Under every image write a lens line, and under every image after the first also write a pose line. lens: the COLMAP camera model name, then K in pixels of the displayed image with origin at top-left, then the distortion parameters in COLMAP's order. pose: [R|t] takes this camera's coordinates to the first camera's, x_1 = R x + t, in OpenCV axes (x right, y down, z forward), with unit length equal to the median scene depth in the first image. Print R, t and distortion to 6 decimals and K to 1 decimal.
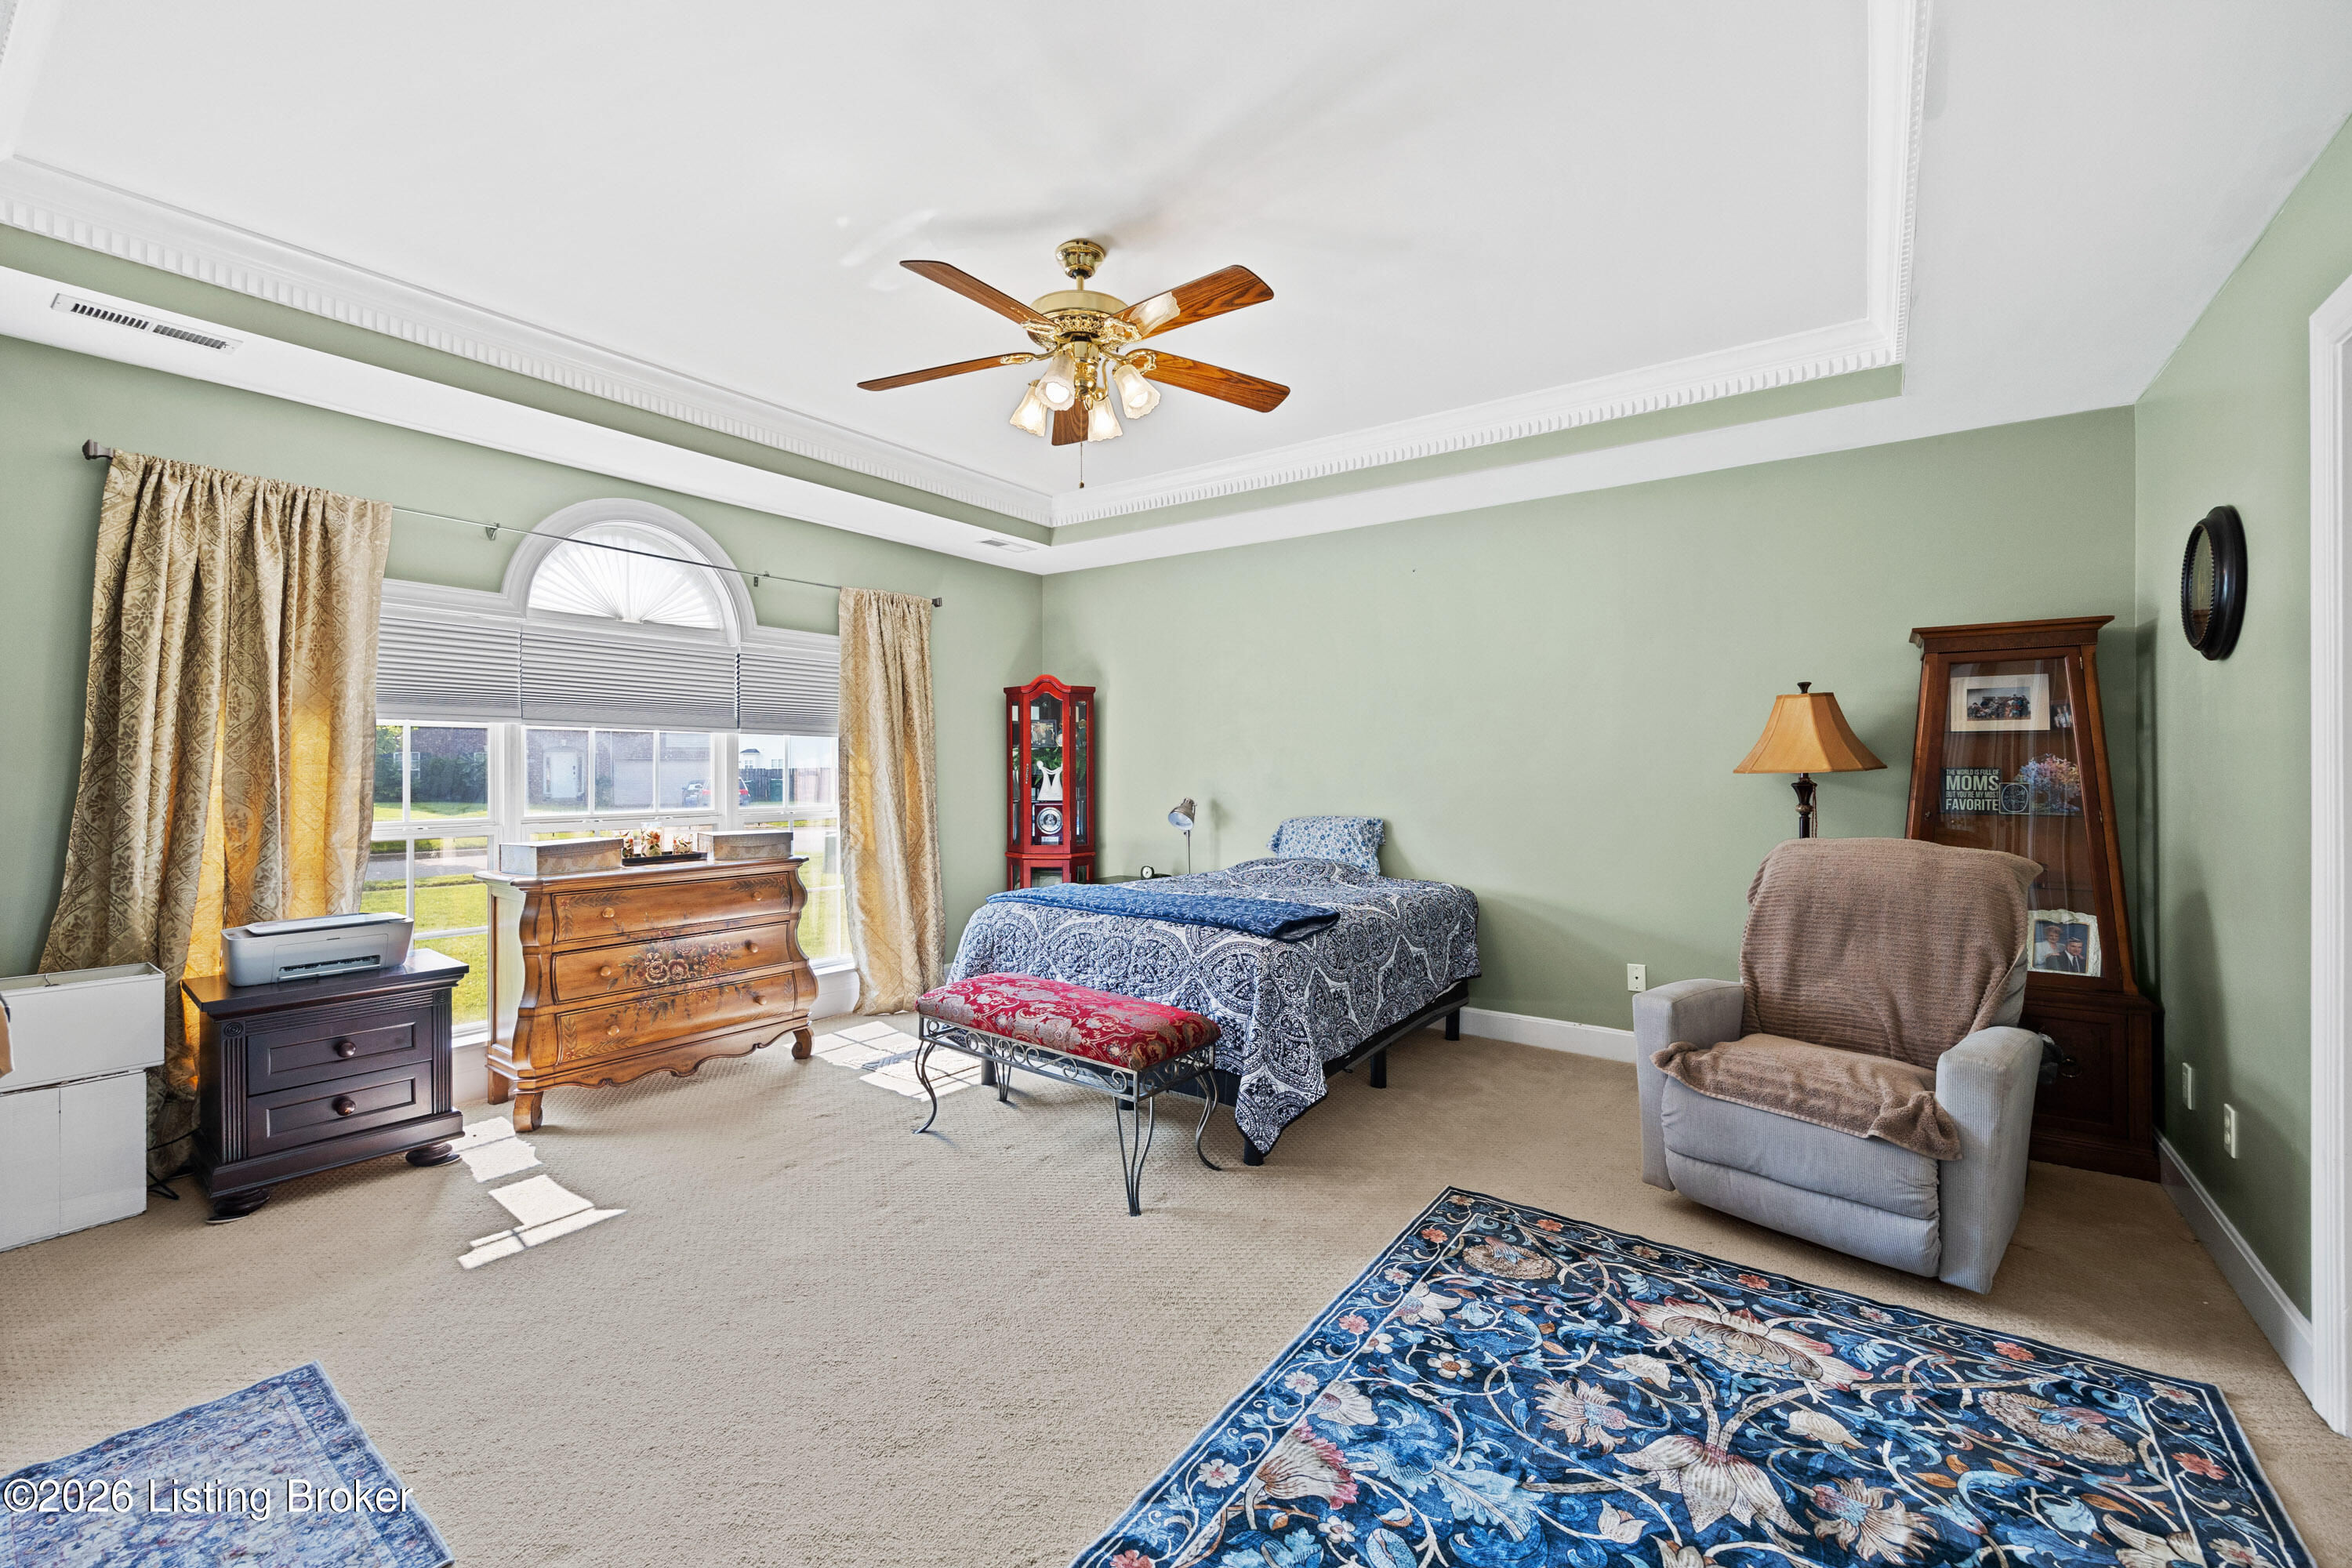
lens RADIAL K [[936.4, 0, 1177.9], [0, 936.4, 765.3], [0, 0, 1]] dist [0.000397, -0.000463]
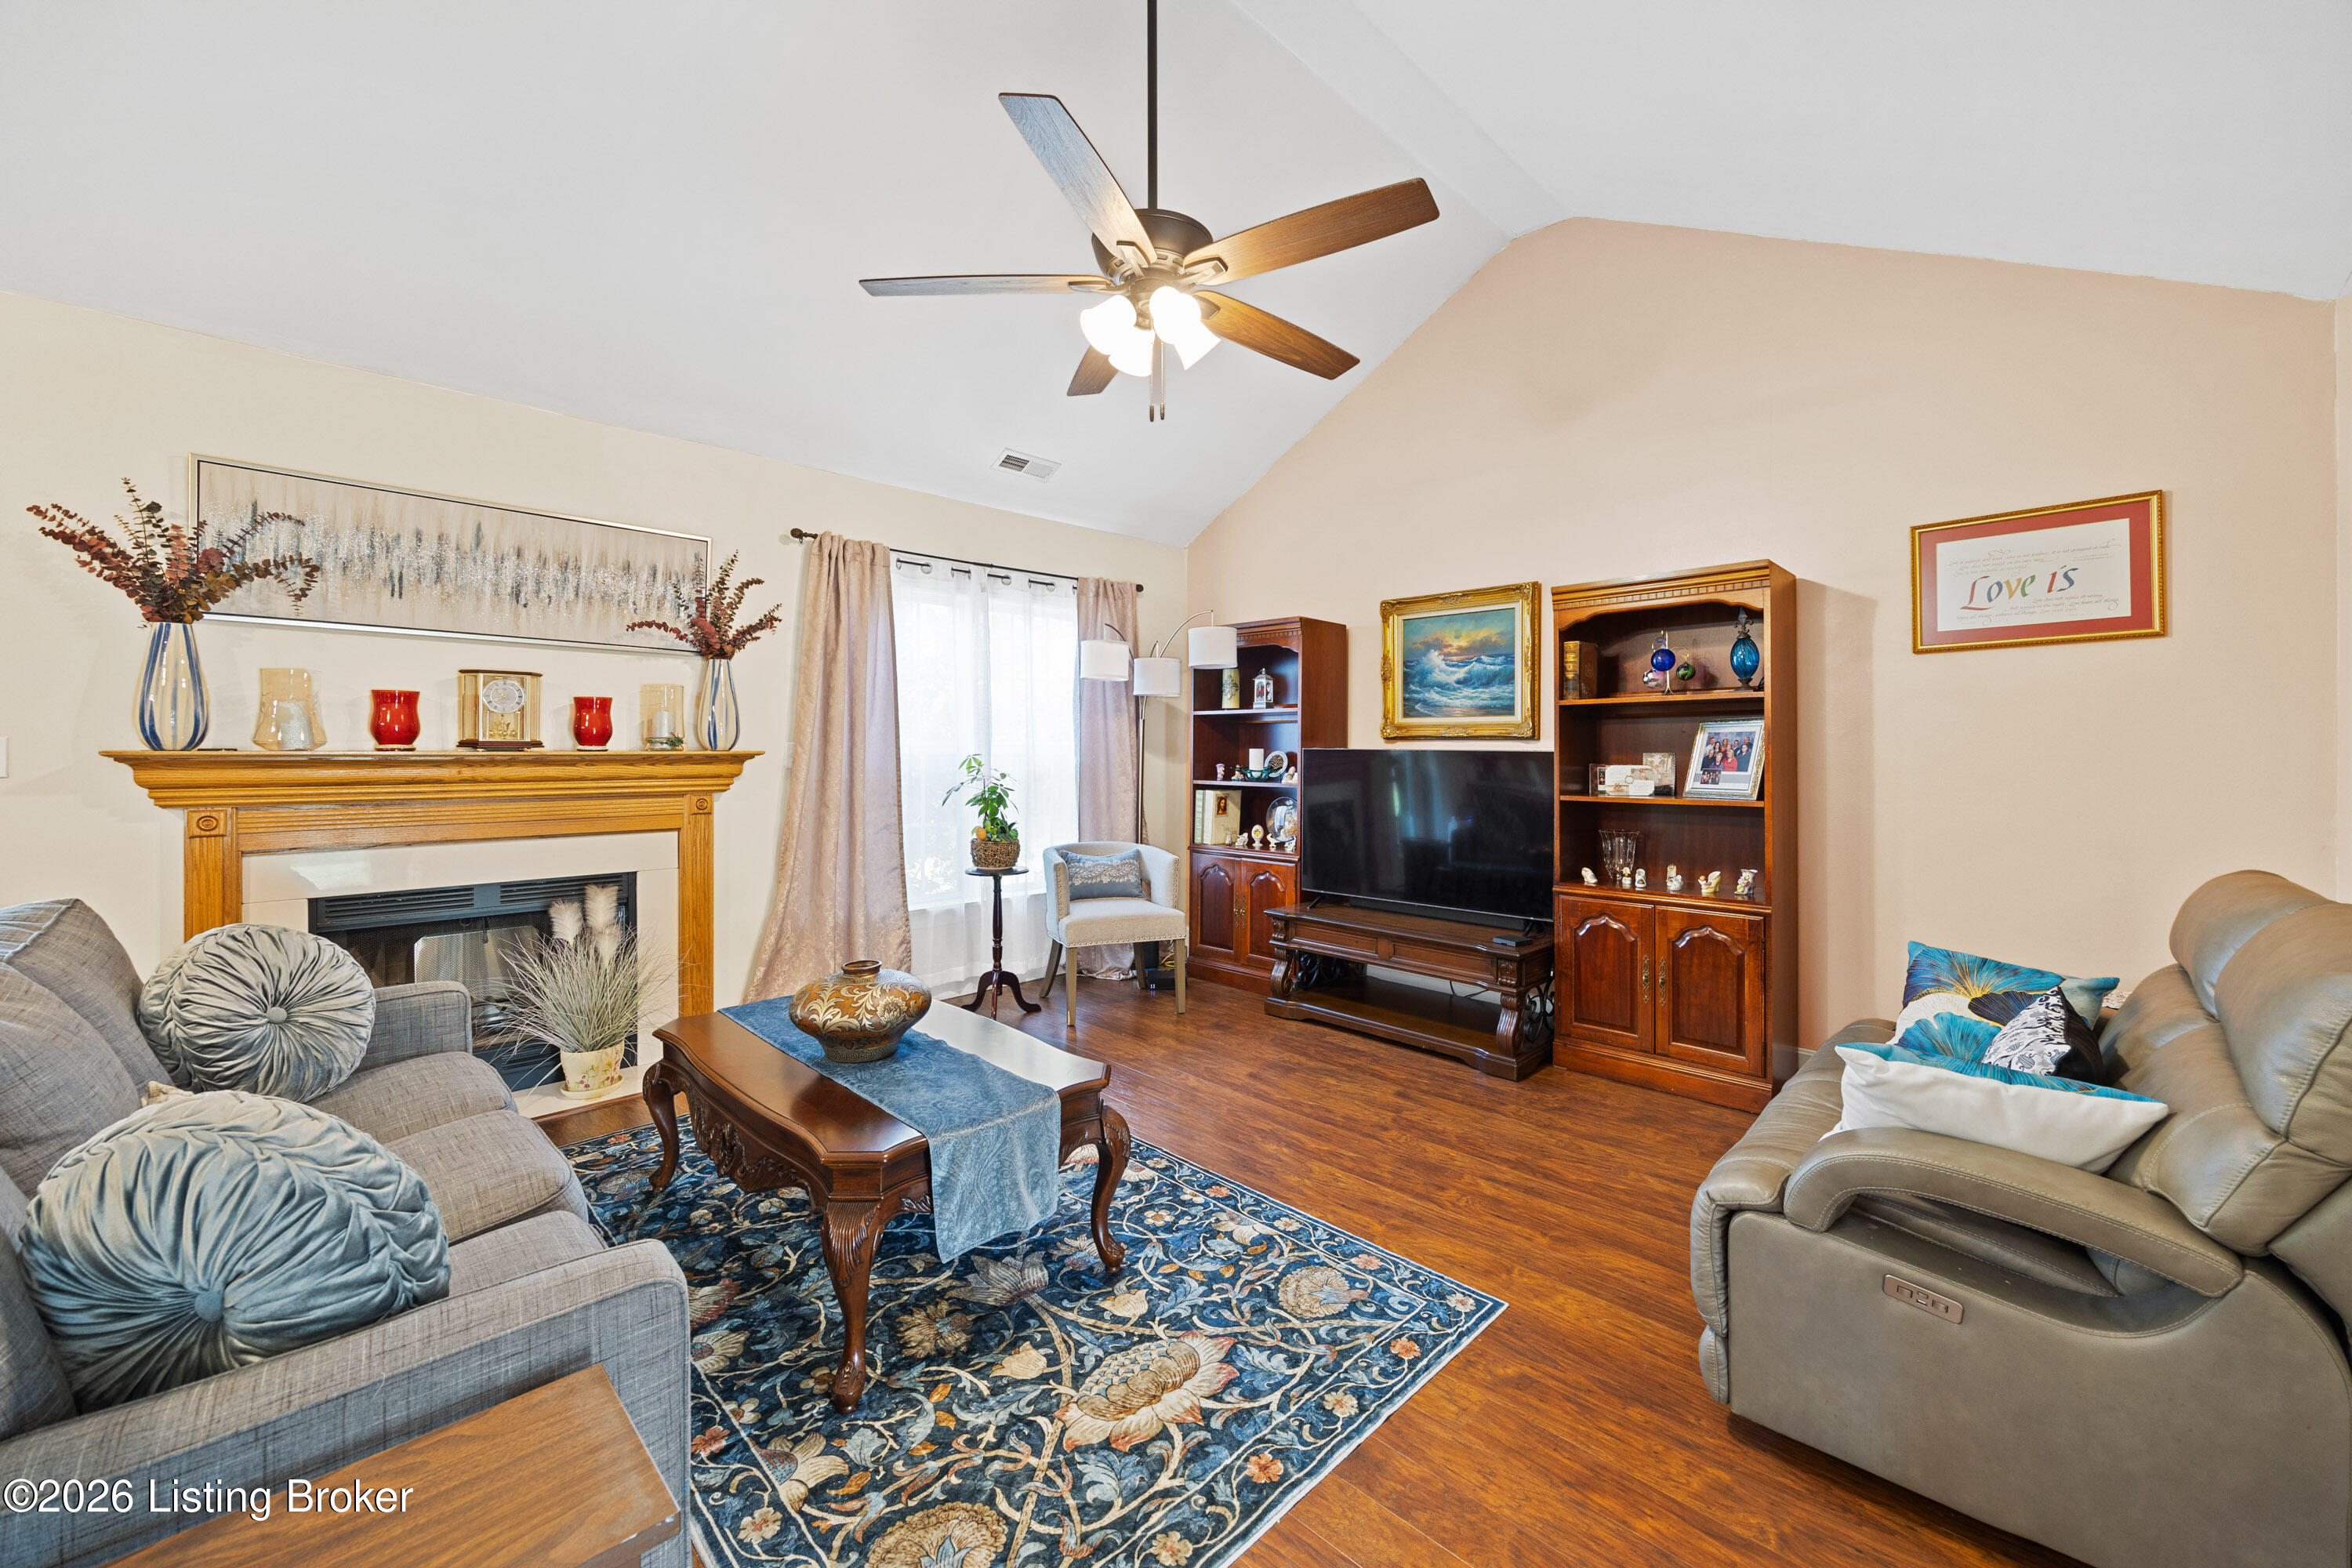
lens RADIAL K [[936.4, 0, 1171.5], [0, 936.4, 749.0], [0, 0, 1]] dist [0.000397, -0.000463]
pose [[-0.160291, -0.007099, -0.987044, 1.568566], [-0.010419, 0.999931, -0.005500, -0.008721], [0.987015, 0.009403, -0.160354, 1.204759]]
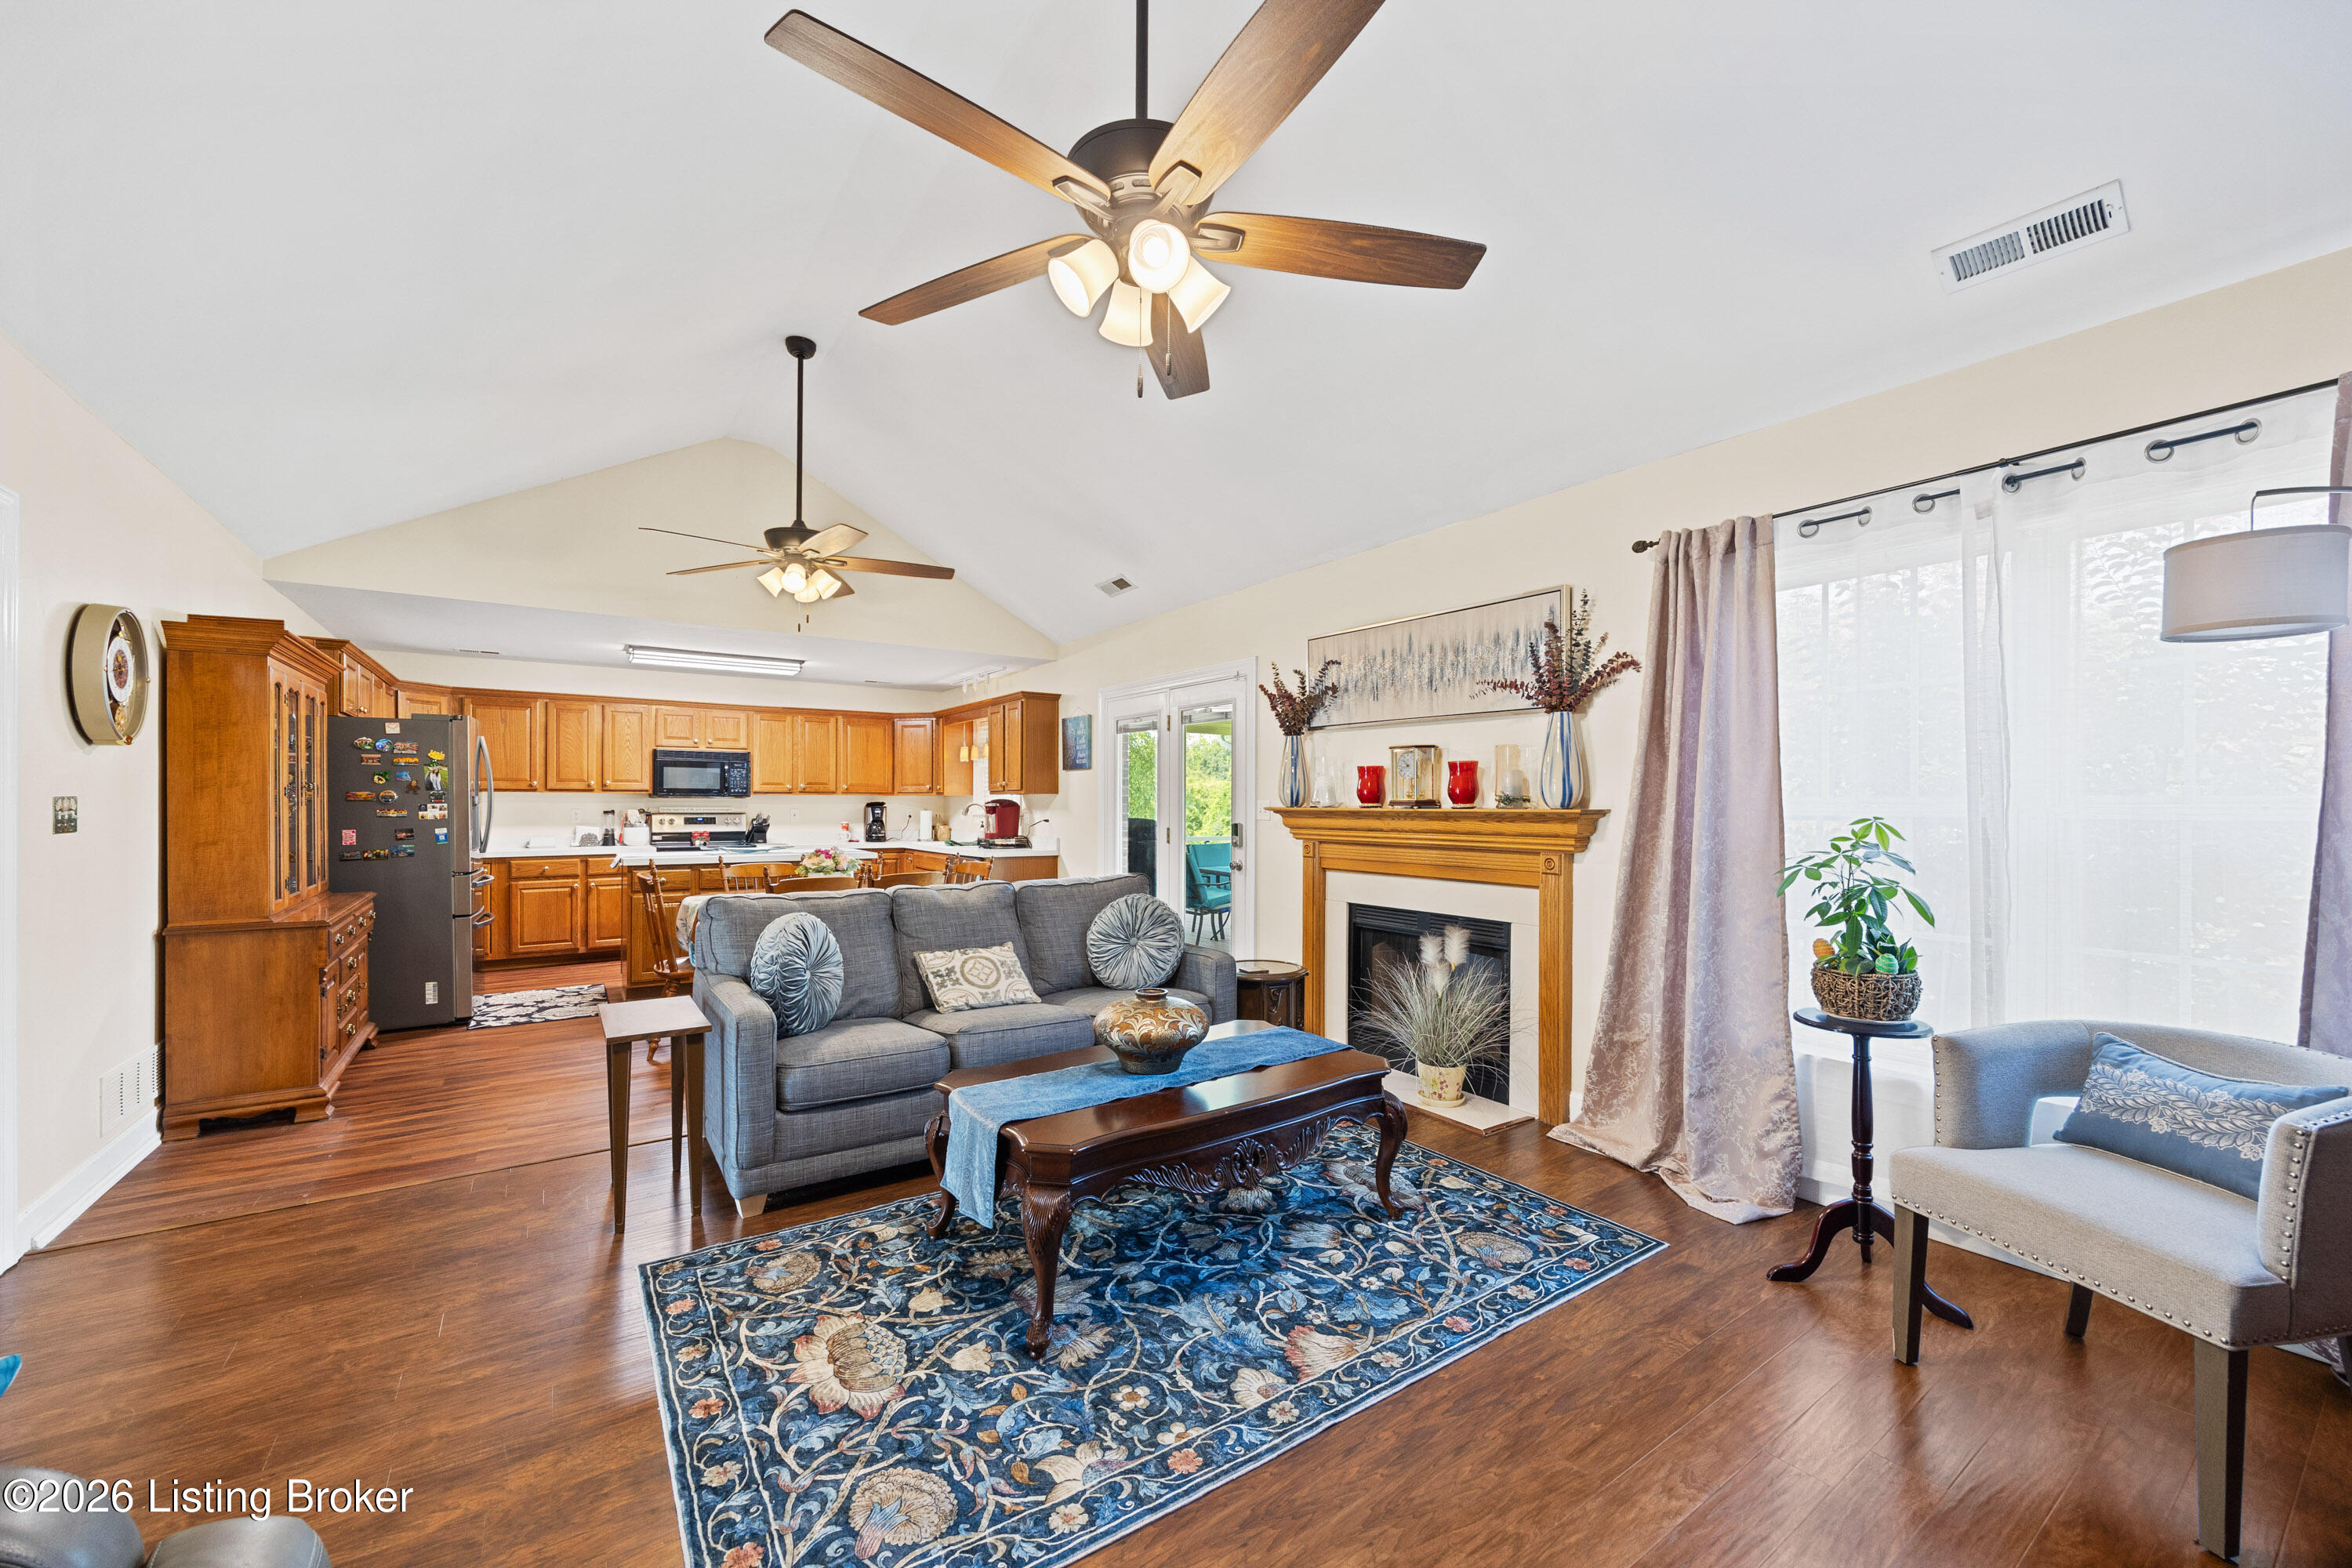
lens RADIAL K [[936.4, 0, 1191.8], [0, 936.4, 800.8], [0, 0, 1]] dist [0.000397, -0.000463]
pose [[-0.937719, -0.008975, 0.347279, -0.123113], [-0.007649, 0.999957, 0.005189, -0.025493], [-0.347311, 0.002209, -0.937748, 1.921406]]
